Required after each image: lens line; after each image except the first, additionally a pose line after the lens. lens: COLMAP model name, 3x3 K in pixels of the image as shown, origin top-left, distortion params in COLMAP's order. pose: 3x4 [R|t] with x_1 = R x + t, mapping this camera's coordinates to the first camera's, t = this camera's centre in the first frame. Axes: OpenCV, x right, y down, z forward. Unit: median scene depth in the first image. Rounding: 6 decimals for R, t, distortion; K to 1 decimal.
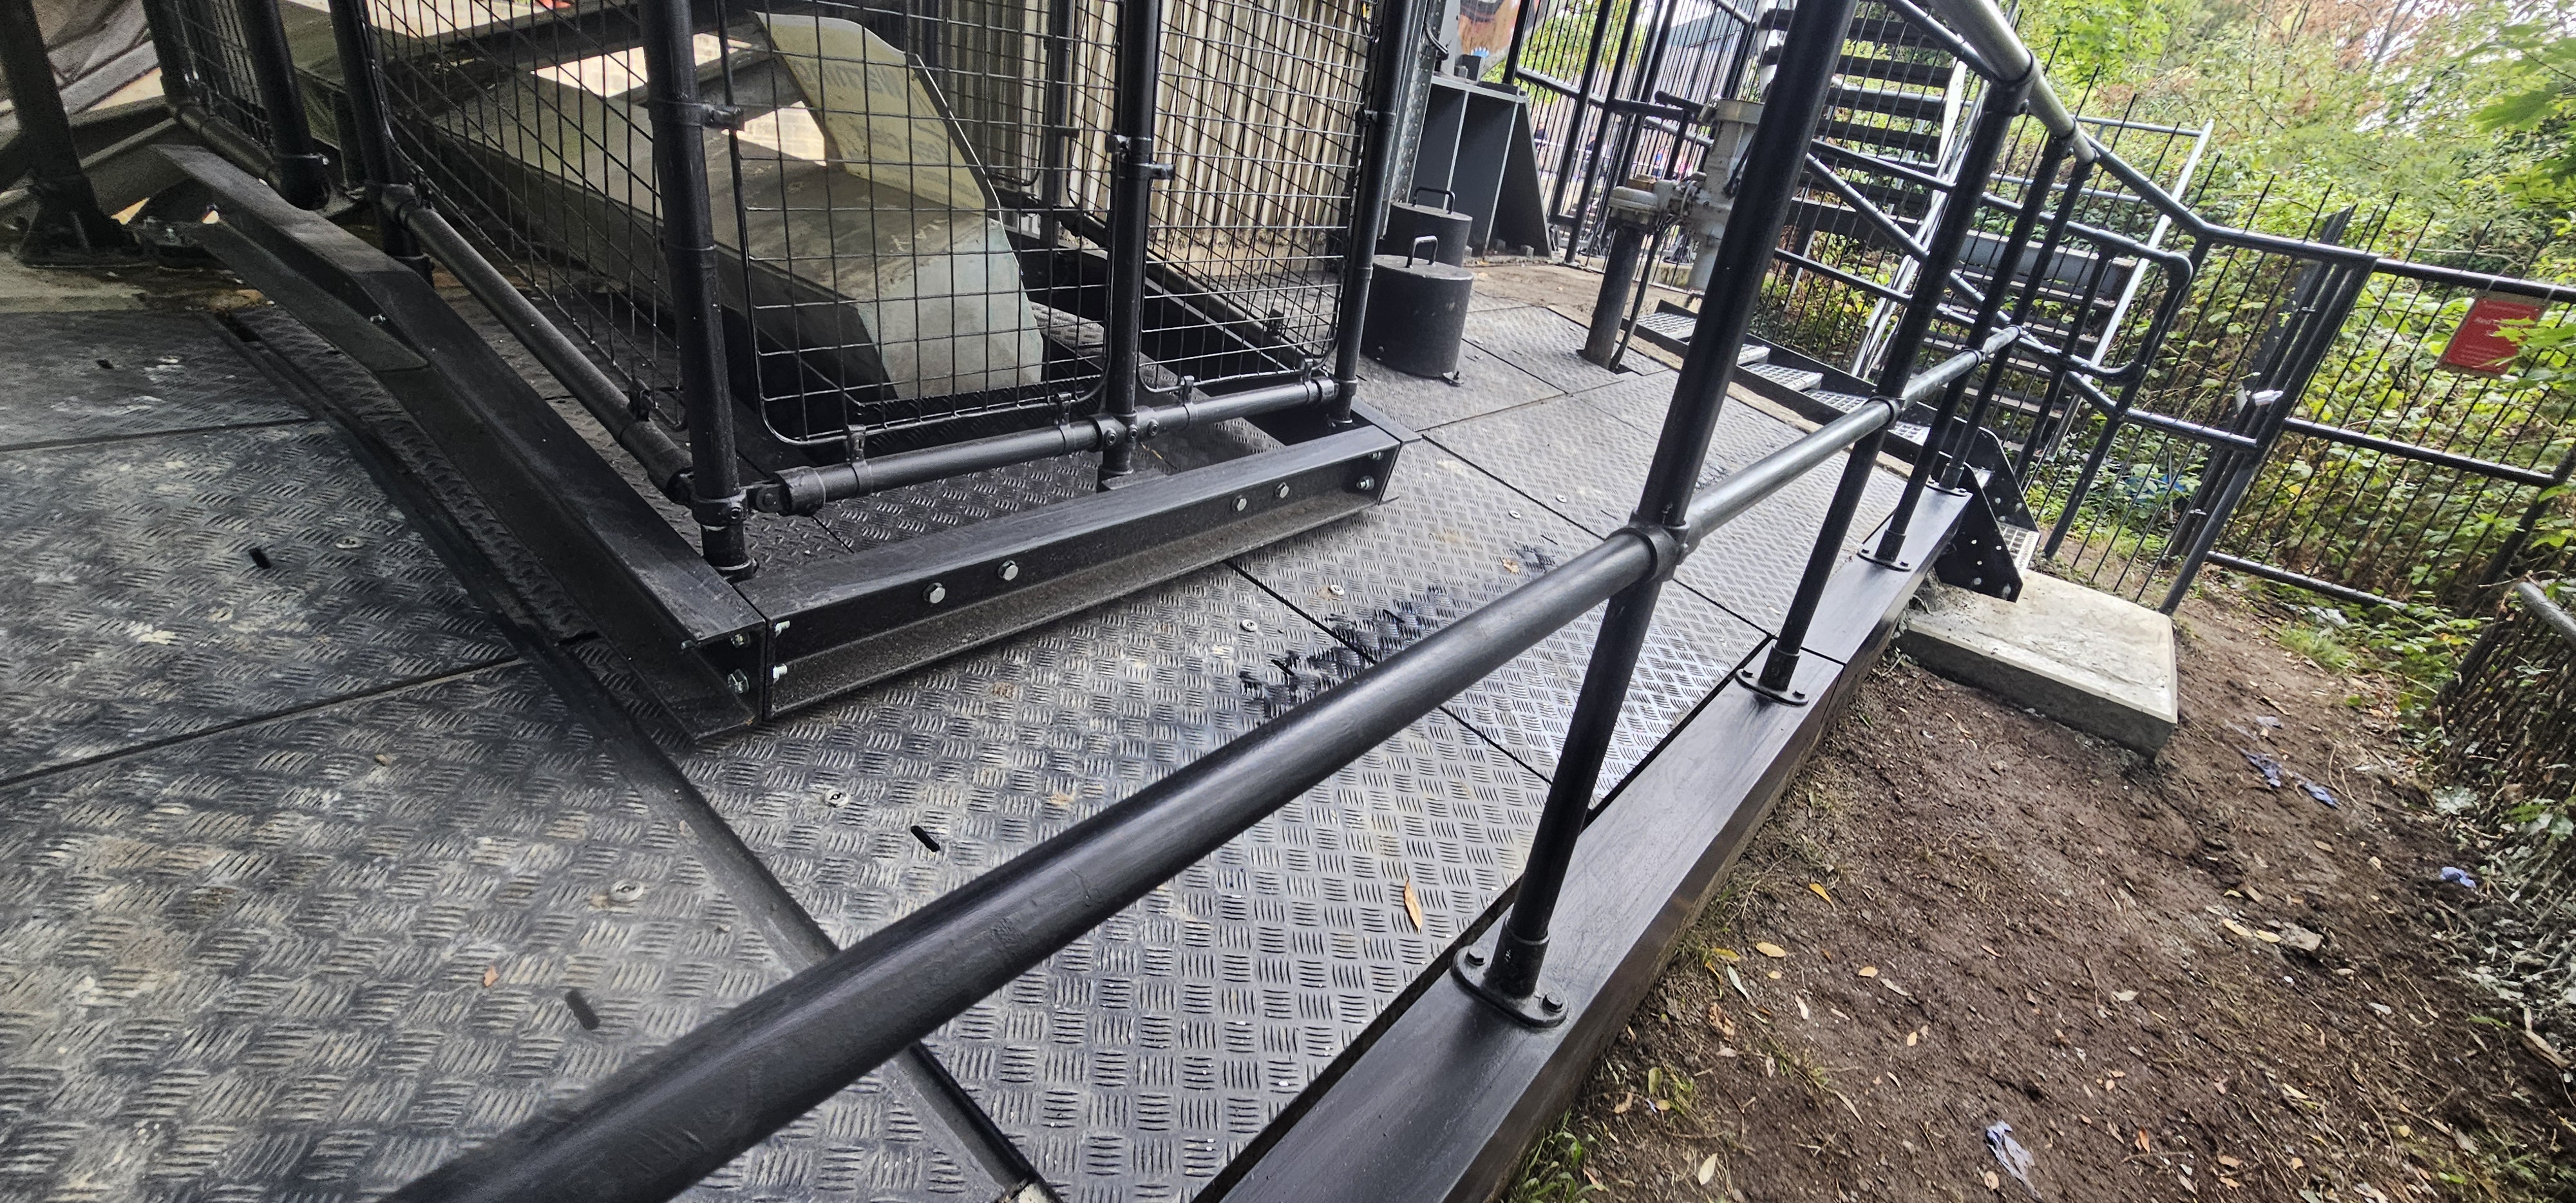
lens RADIAL K [[1072.0, 0, 1298.3], [0, 1072.0, 619.4], [0, 0, 1]] dist [0.000436, -0.000312]
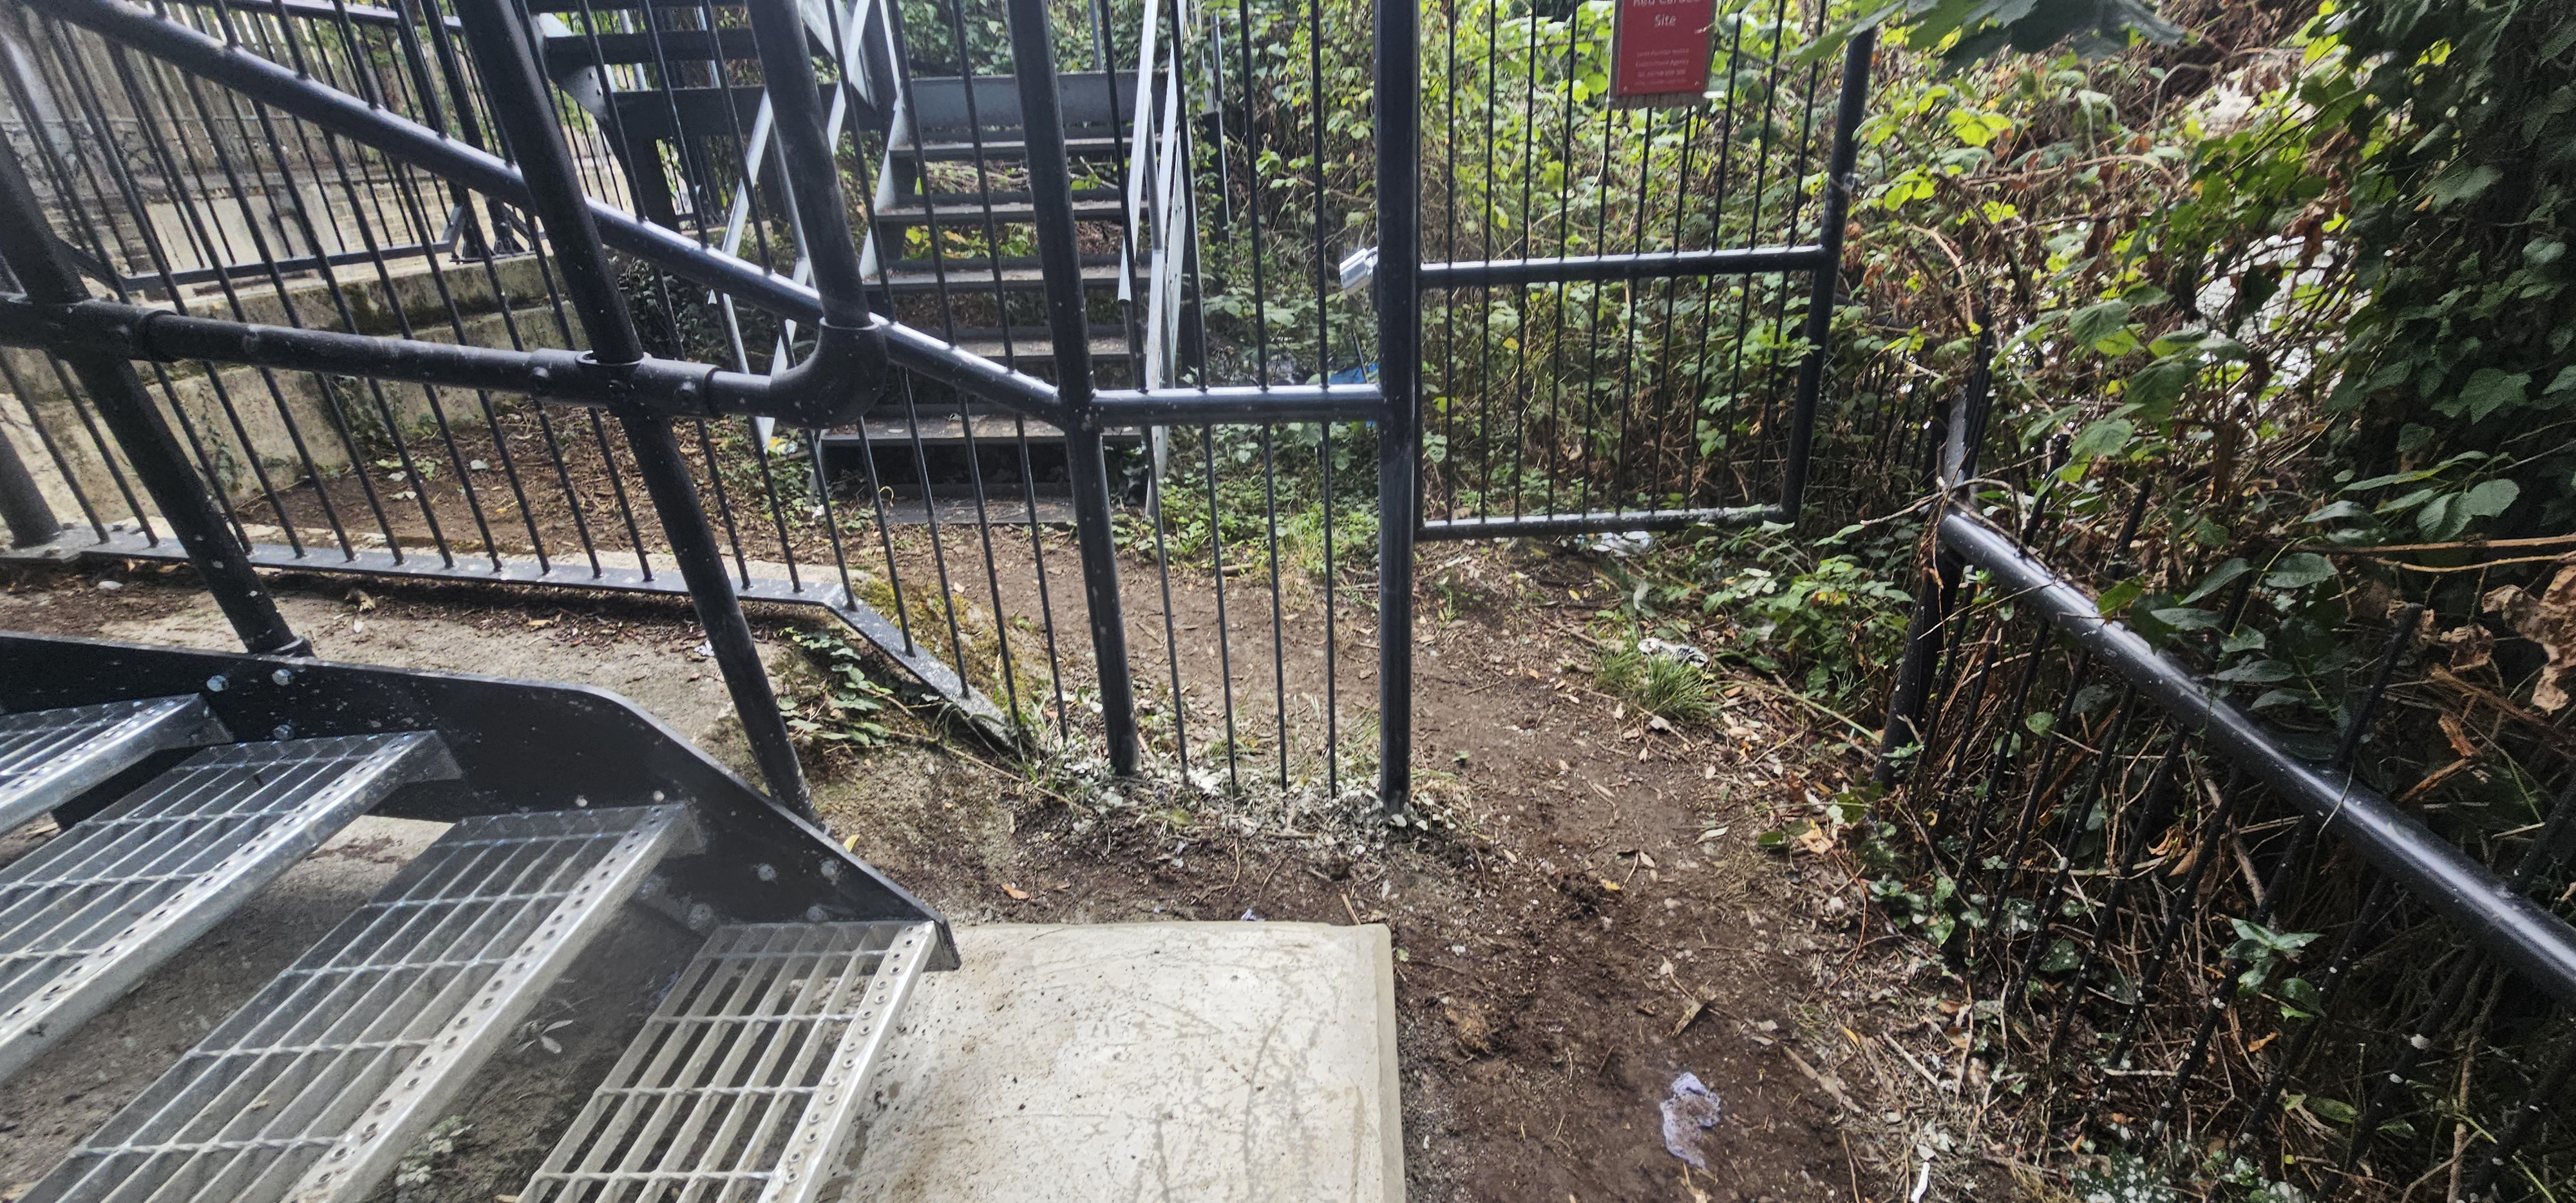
lens RADIAL K [[1072.0, 0, 1297.1], [0, 1072.0, 612.6], [0, 0, 1]] dist [0.000436, -0.000312]
pose [[0.803976, -0.417272, 0.423683, 0.783674], [0.401092, 0.906521, 0.131697, -0.178461], [-0.439031, 0.064054, 0.896186, 0.789322]]
